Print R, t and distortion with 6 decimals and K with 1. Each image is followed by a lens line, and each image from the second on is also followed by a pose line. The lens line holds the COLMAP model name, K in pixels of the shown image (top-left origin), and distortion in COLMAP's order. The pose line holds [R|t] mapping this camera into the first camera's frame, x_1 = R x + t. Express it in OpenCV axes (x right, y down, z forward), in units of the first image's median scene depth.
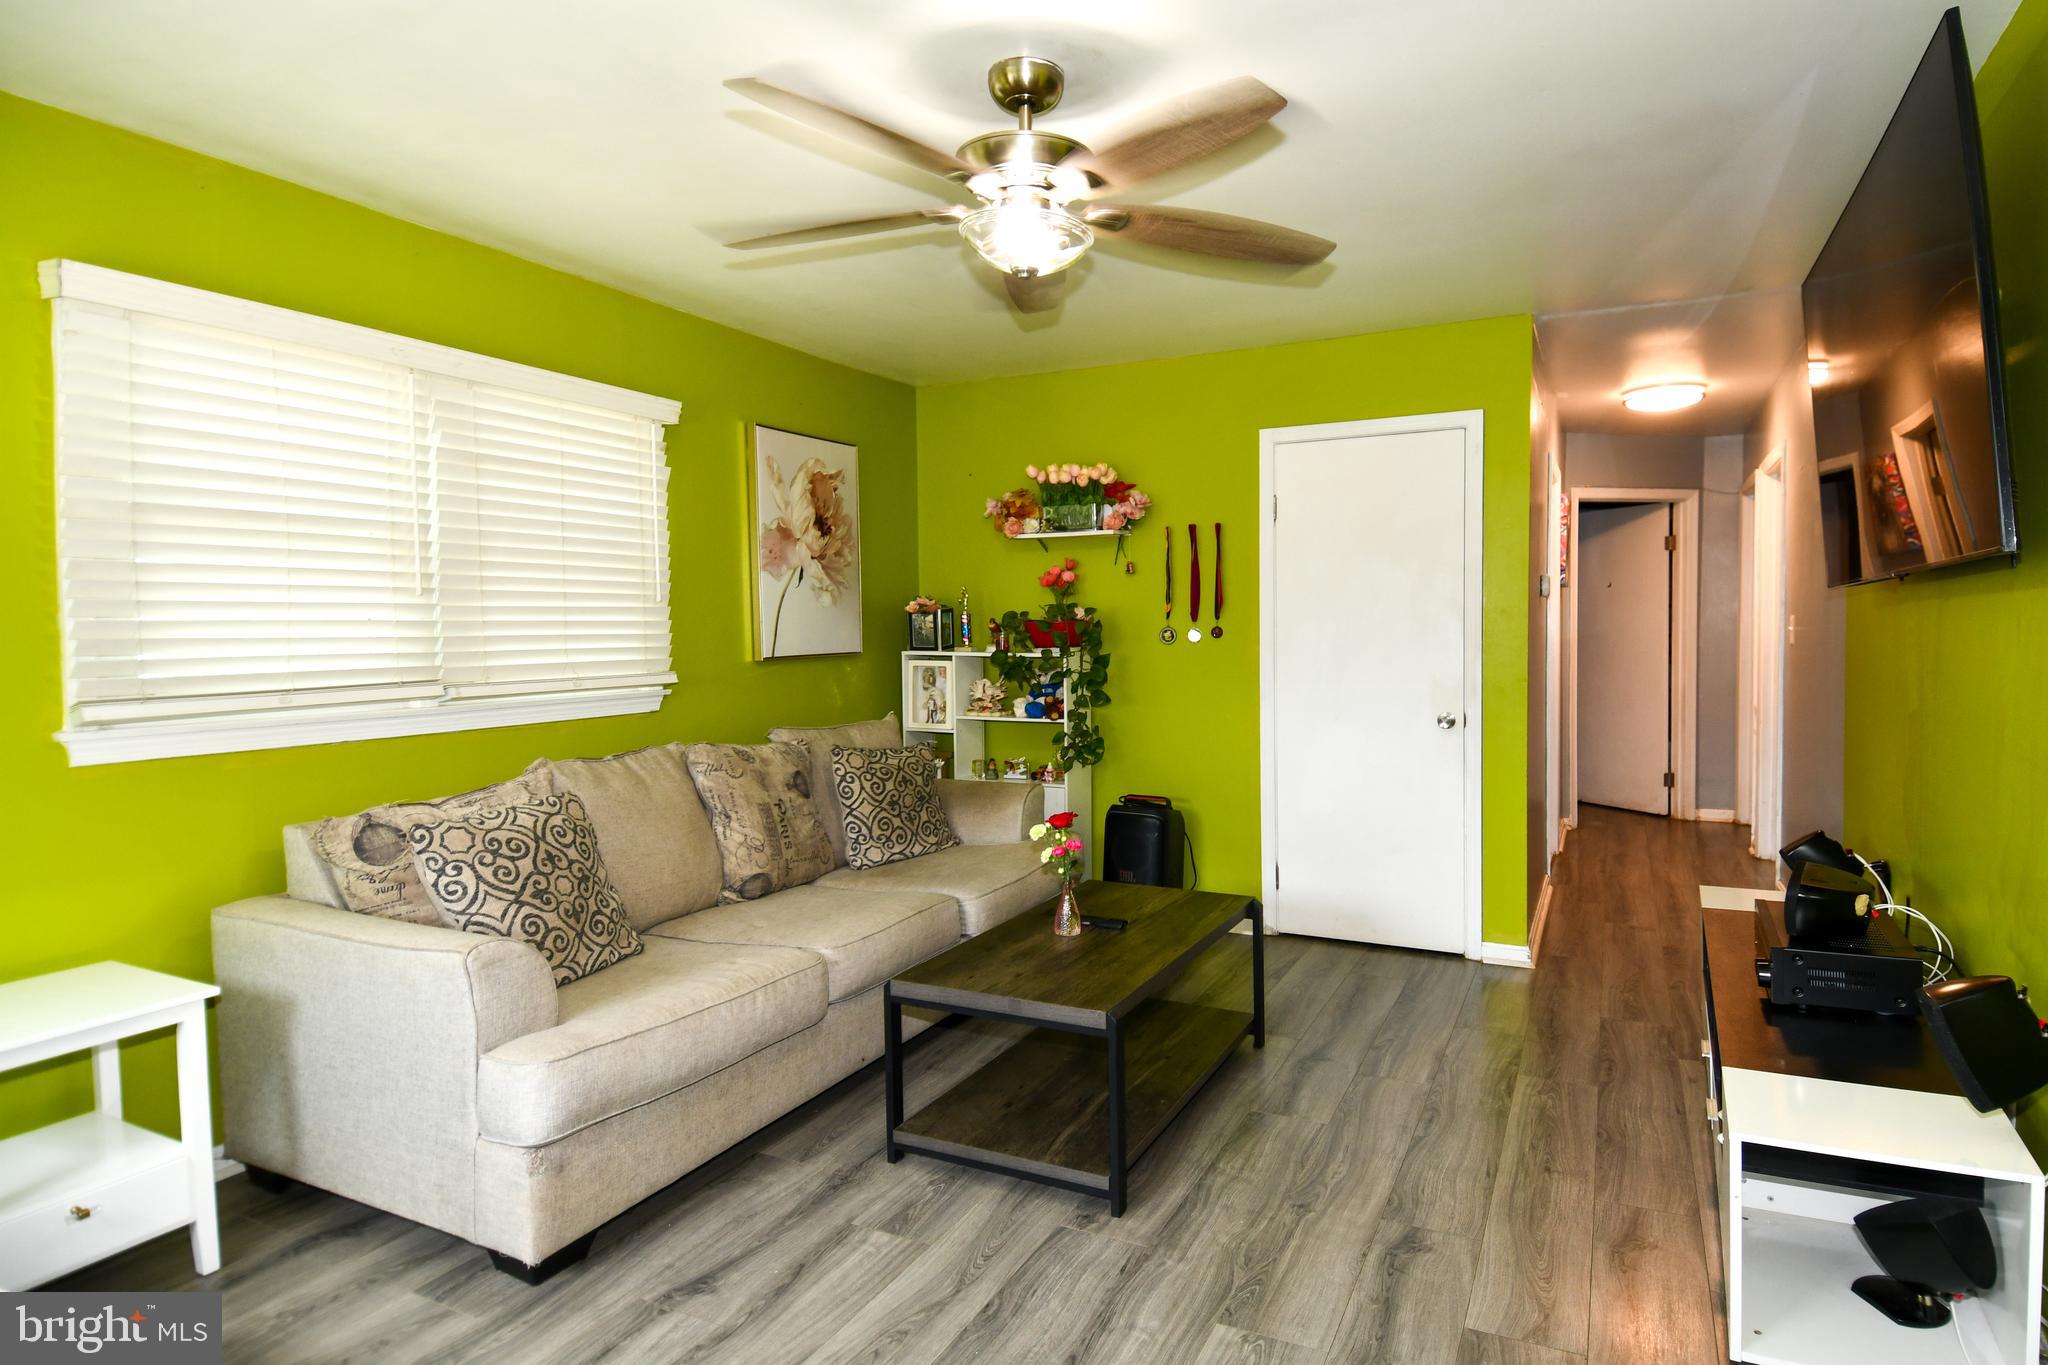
lens RADIAL K [[1101.6, 0, 1049.9], [0, 1101.6, 659.6], [0, 0, 1]] dist [0.047740, -0.059259]
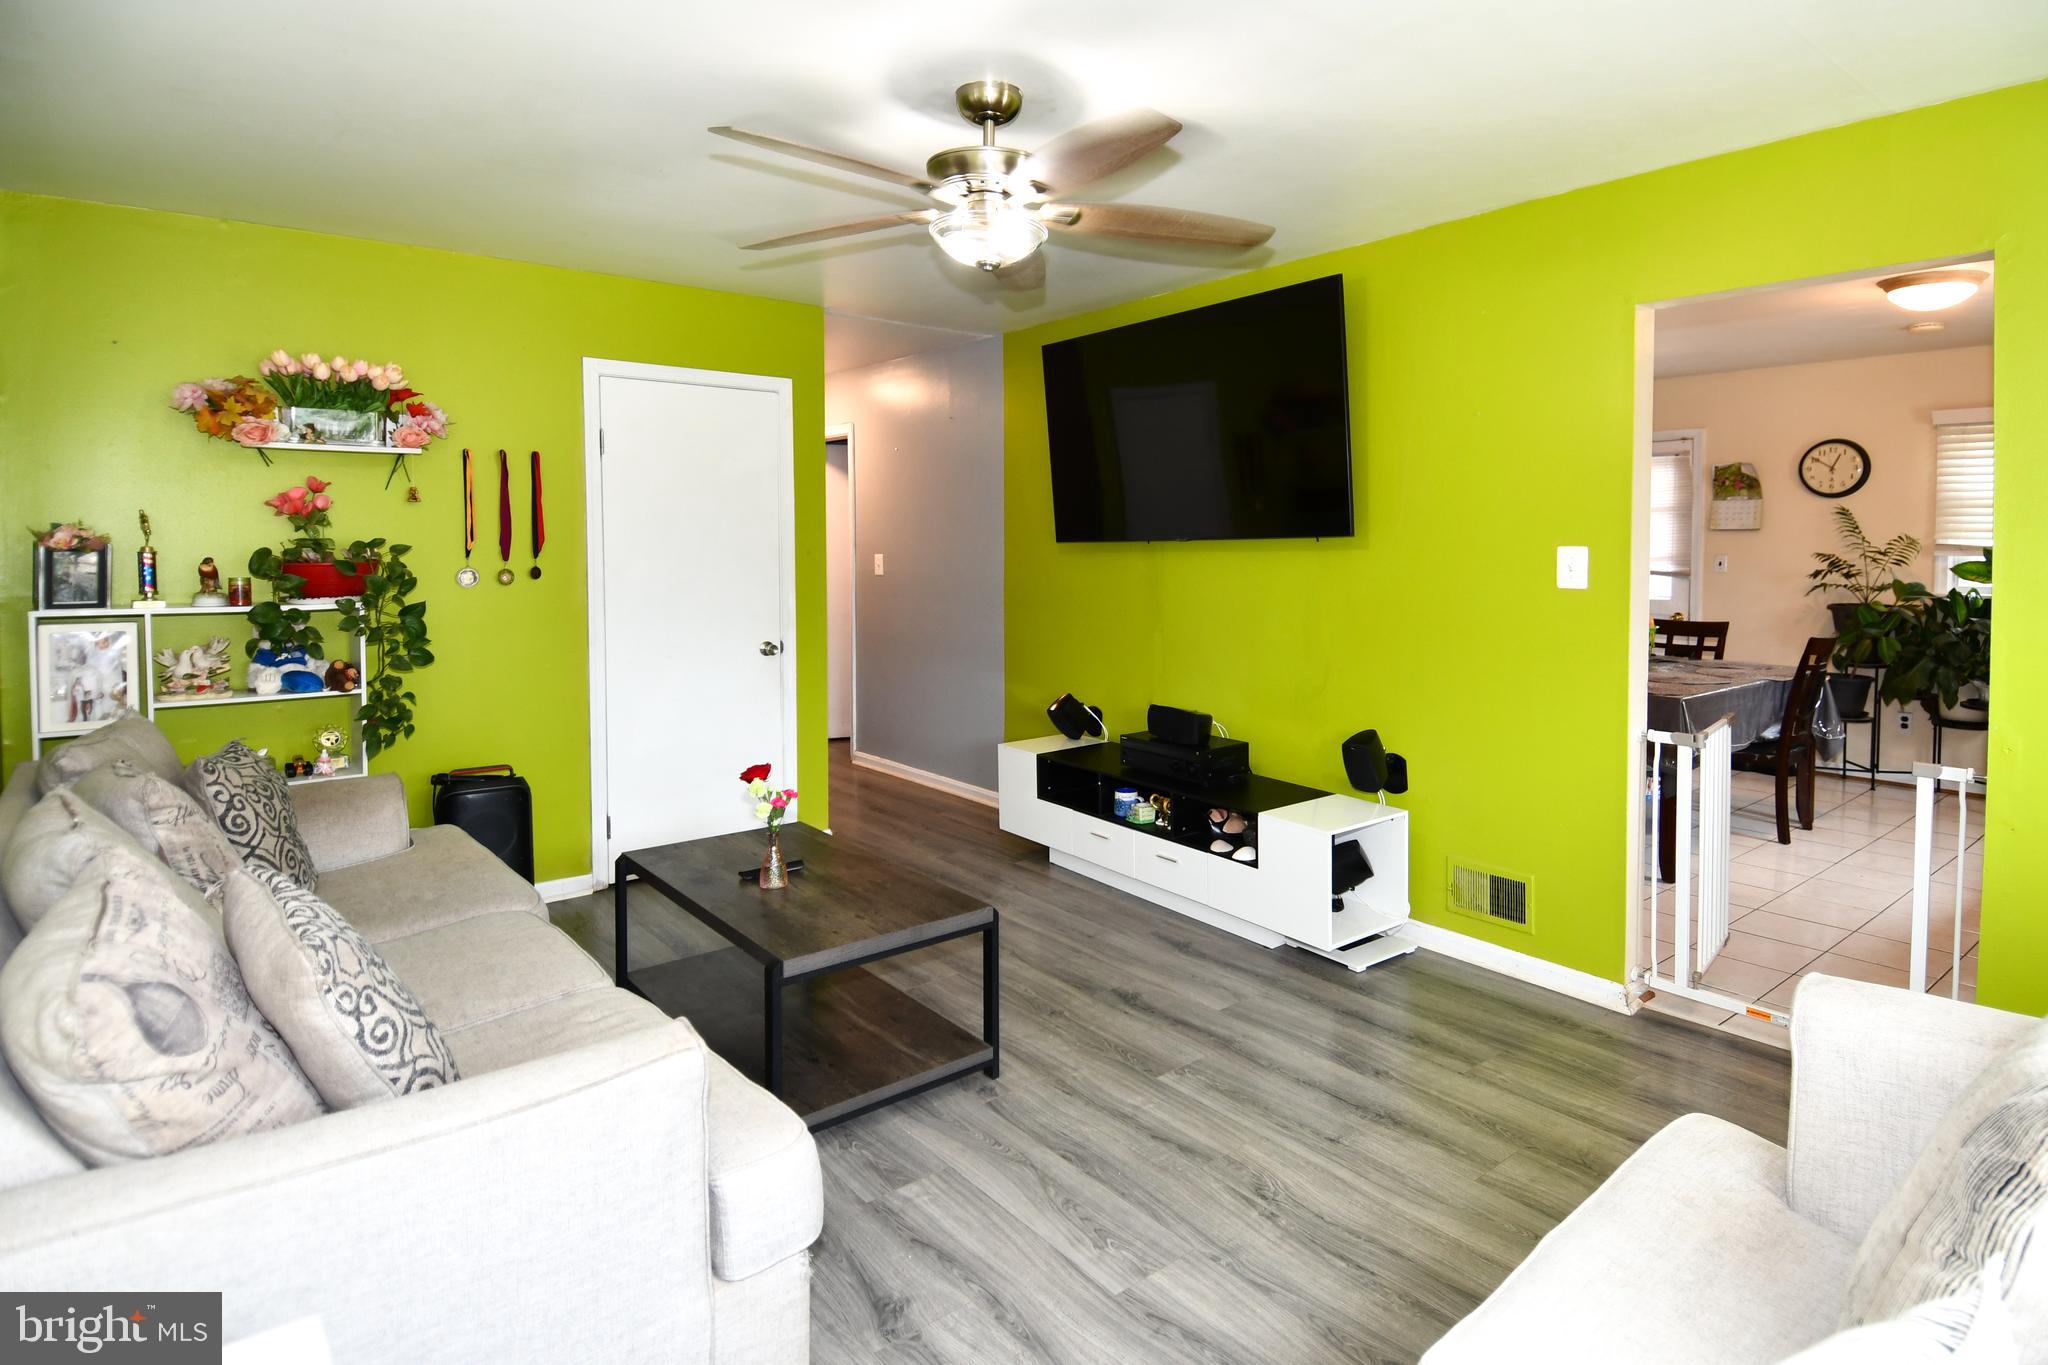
lens RADIAL K [[1134.5, 0, 1062.3], [0, 1134.5, 574.6], [0, 0, 1]] dist [0.050165, -0.063405]
pose [[0.411459, -0.019787, 0.911214, -0.595520], [0.027214, 0.999585, 0.009417, -0.023181], [-0.911022, 0.020923, 0.411827, 0.255541]]
